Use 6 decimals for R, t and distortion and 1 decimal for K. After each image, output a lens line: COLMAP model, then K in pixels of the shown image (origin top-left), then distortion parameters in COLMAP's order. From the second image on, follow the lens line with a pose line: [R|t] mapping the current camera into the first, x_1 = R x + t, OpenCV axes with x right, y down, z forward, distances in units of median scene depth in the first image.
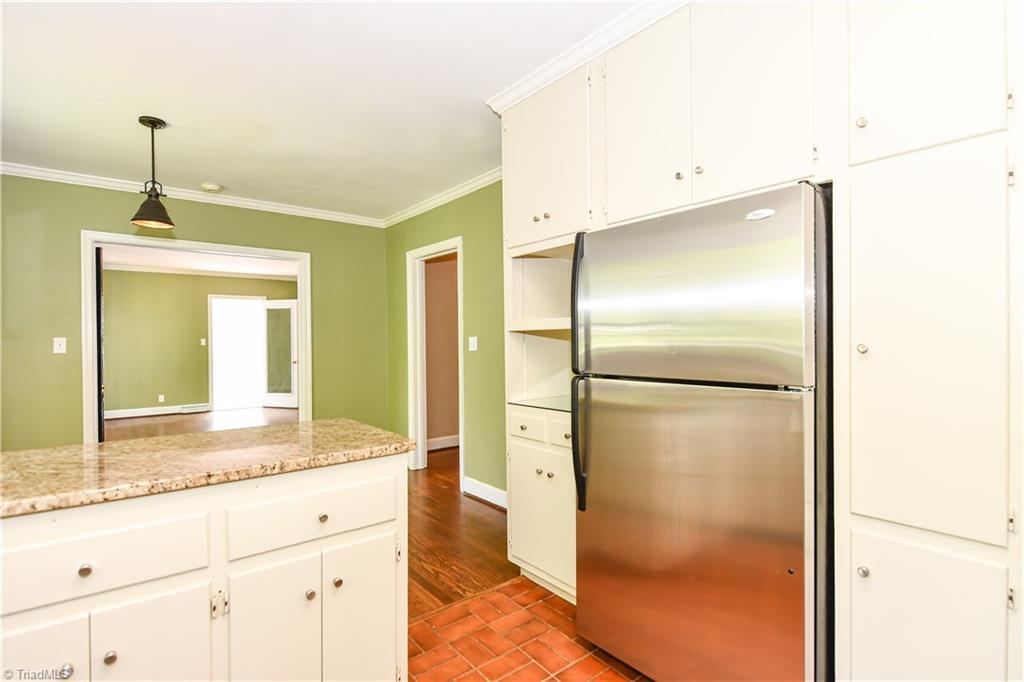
lens RADIAL K [[492.8, 0, 493.7], [0, 492.8, 338.9], [0, 0, 1]] dist [0.000770, -0.000769]
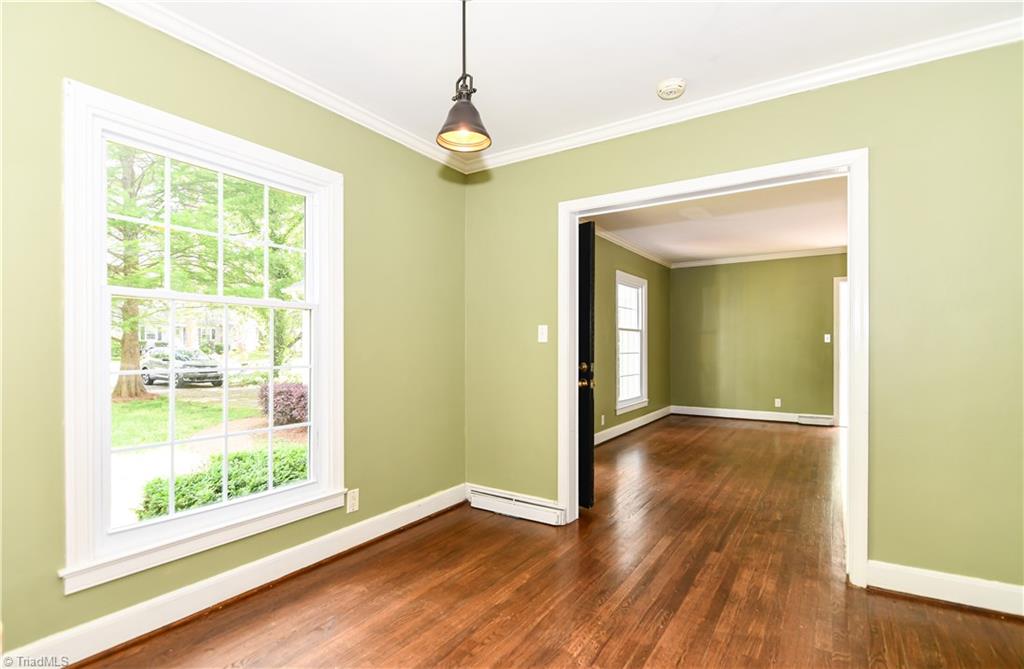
lens RADIAL K [[488.3, 0, 514.6], [0, 488.3, 351.3], [0, 0, 1]] dist [0.002225, 0.000266]
pose [[0.340216, 0.015833, -0.940214, -0.023745], [0.003304, 0.999832, 0.018032, 0.016549], [0.940342, -0.009242, 0.340106, 0.366922]]
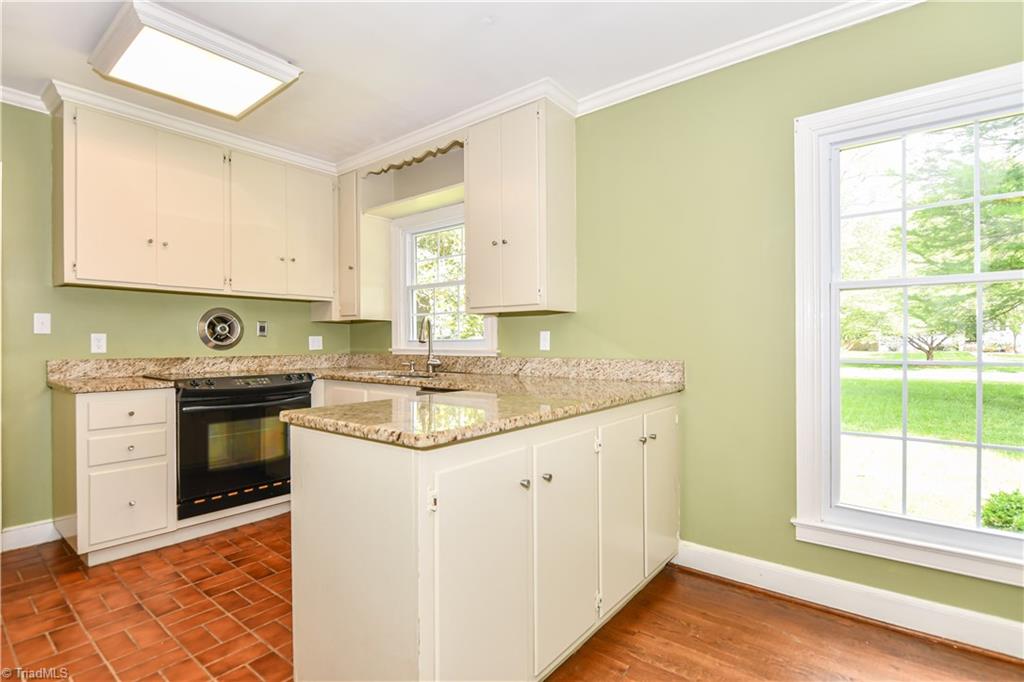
lens RADIAL K [[476.9, 0, 502.2], [0, 476.9, 342.5], [0, 0, 1]] dist [0.014835, -0.000307]
pose [[-0.965857, 0.011218, -0.258835, -0.085709], [0.012521, 0.999916, -0.003386, 0.019730], [0.258775, -0.006511, -0.965916, 0.495823]]
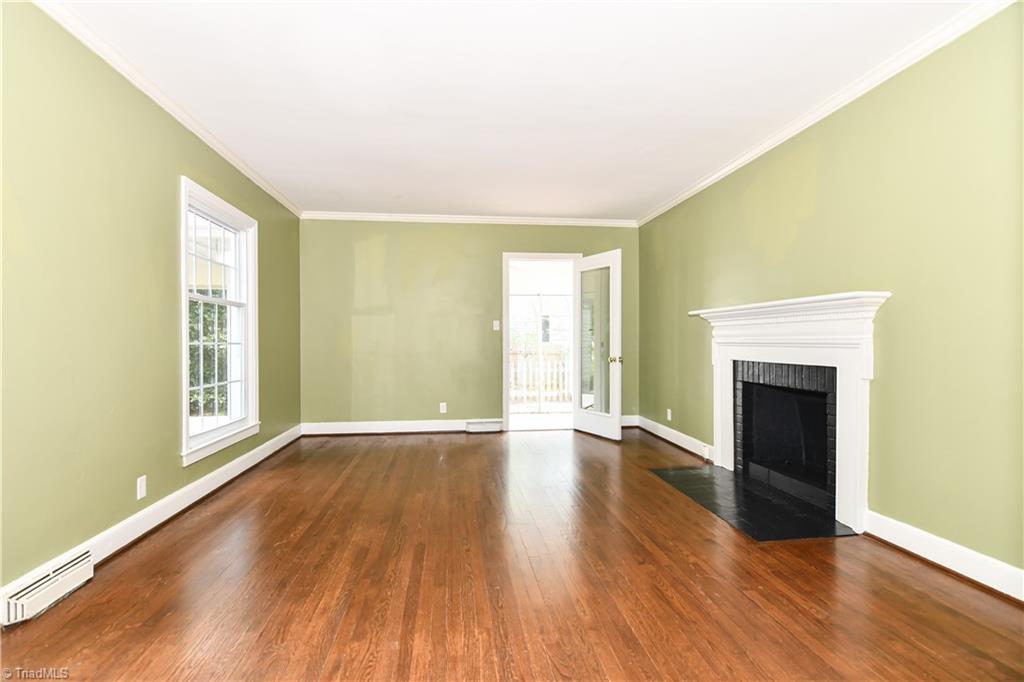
lens RADIAL K [[498.2, 0, 512.0], [0, 498.2, 341.0], [0, 0, 1]] dist [0.009338, -0.000210]
pose [[0.865337, 0.008971, -0.501110, -0.342510], [-0.005264, 0.999947, 0.008812, 0.030752], [0.501163, -0.004987, 0.865339, 0.627014]]
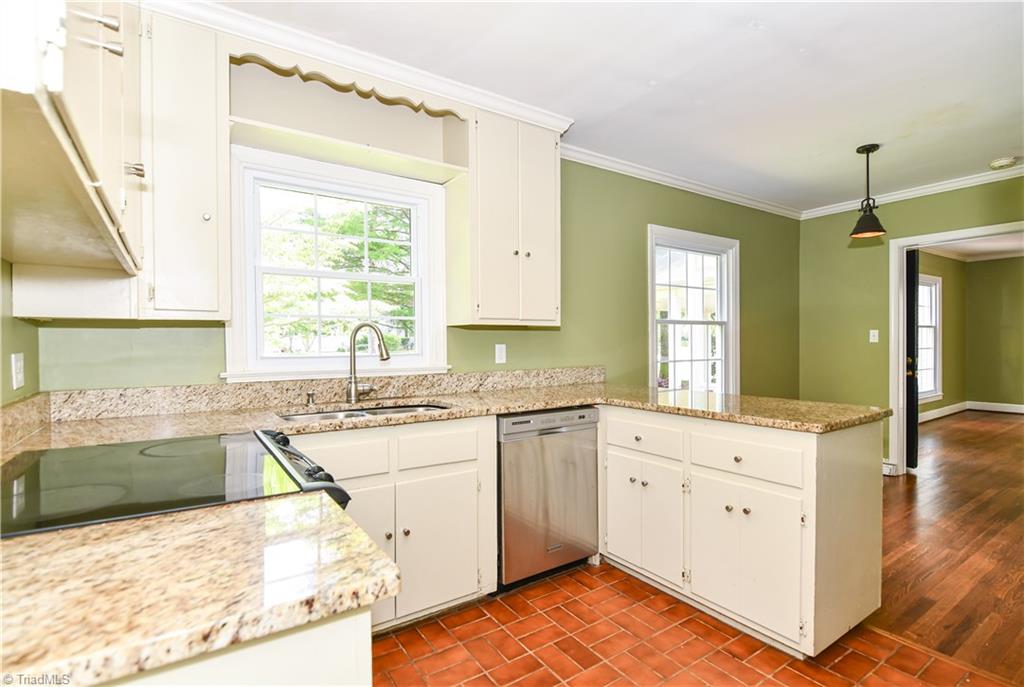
lens RADIAL K [[490.7, 0, 529.9], [0, 490.7, 345.1], [0, 0, 1]] dist [-0.014262, -0.000224]
pose [[-0.044868, 0.016879, -0.998850, 0.226794], [0.014020, 0.999769, 0.016265, 0.001656], [0.998895, -0.013274, -0.045095, 0.102236]]
